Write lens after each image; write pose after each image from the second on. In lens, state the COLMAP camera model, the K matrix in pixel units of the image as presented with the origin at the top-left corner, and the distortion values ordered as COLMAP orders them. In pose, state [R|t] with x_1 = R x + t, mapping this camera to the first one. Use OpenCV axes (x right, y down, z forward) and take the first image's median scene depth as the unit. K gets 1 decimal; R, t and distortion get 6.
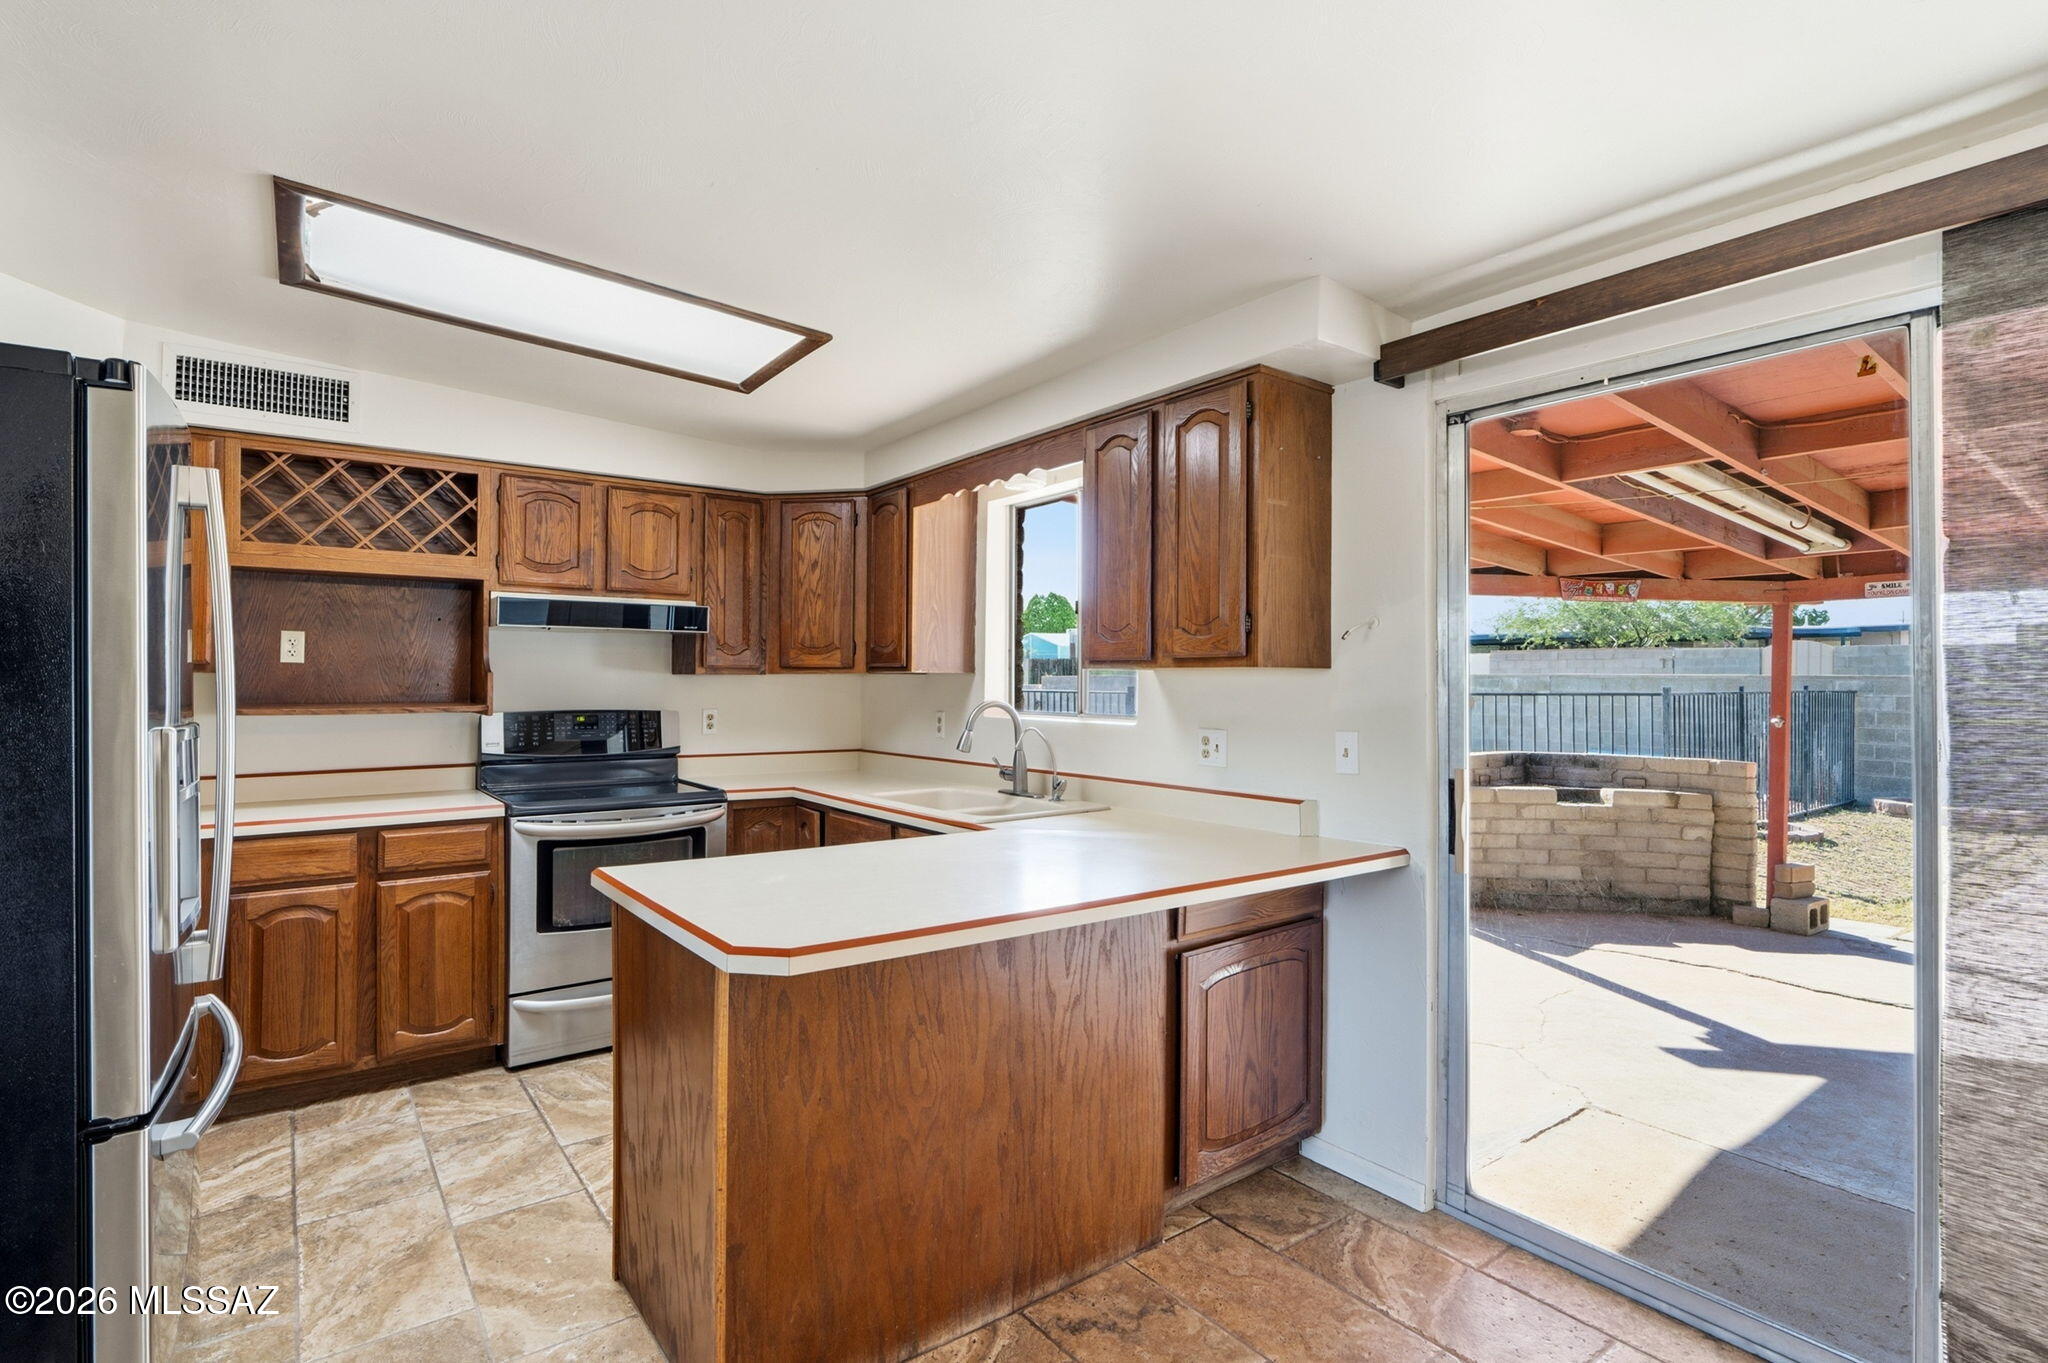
lens RADIAL K [[1016.1, 0, 1024.0], [0, 1016.1, 681.5], [0, 0, 1]] dist [-0.002038, 0.000099]
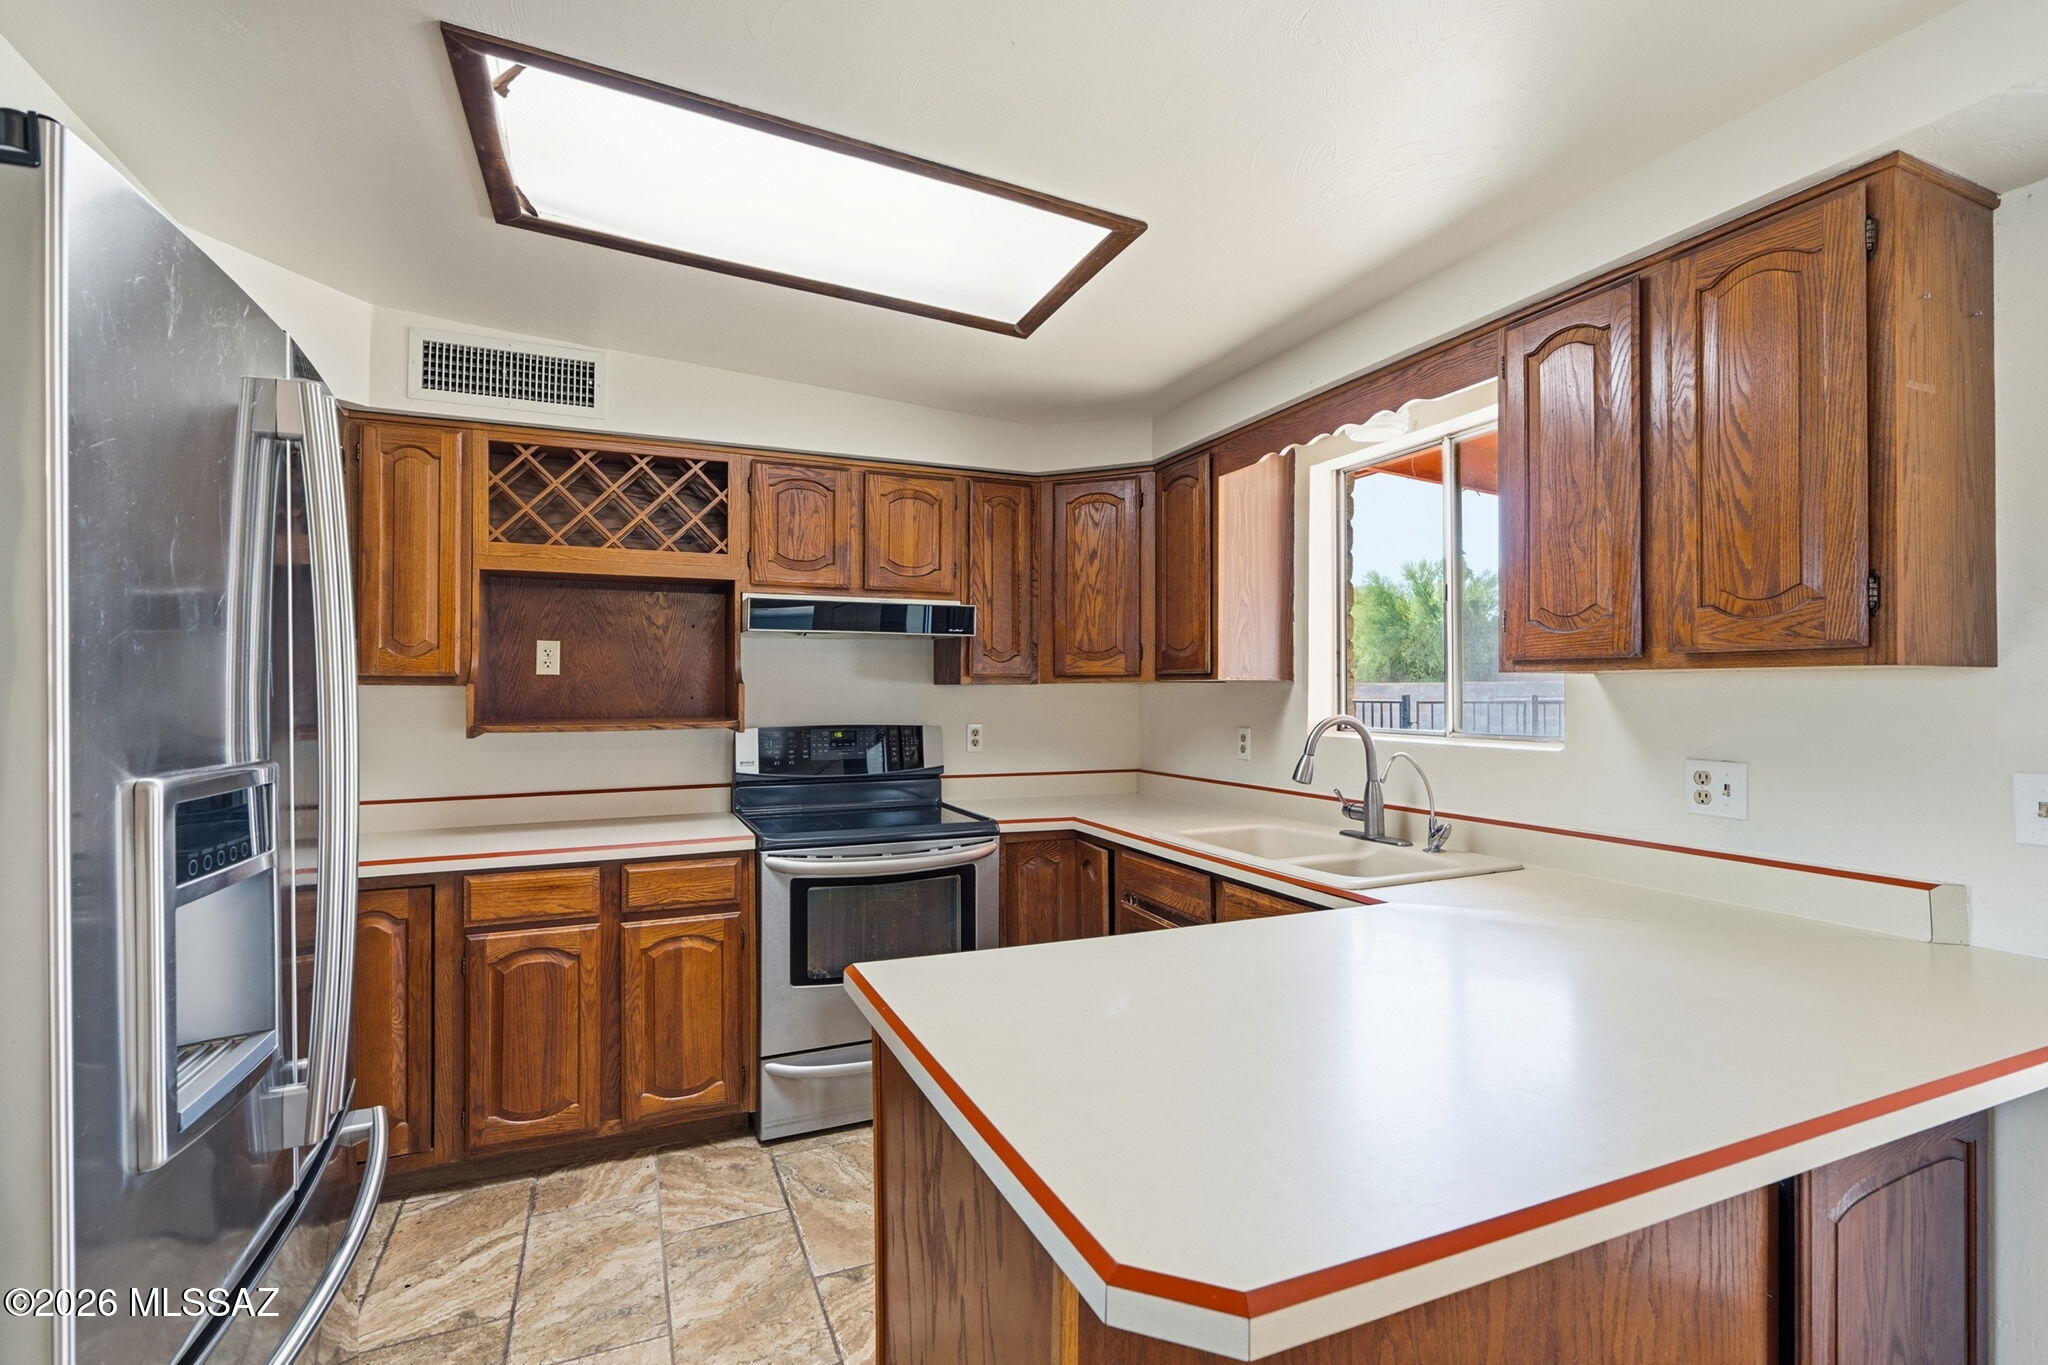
lens RADIAL K [[935.6, 0, 1026.7], [0, 935.6, 694.5], [0, 0, 1]] dist [-0.002391, 0.001373]
pose [[0.975676, -0.004683, -0.219168, -0.109593], [0.005686, 0.999976, 0.003943, -0.001443], [0.219145, -0.005093, 0.975679, 0.272294]]
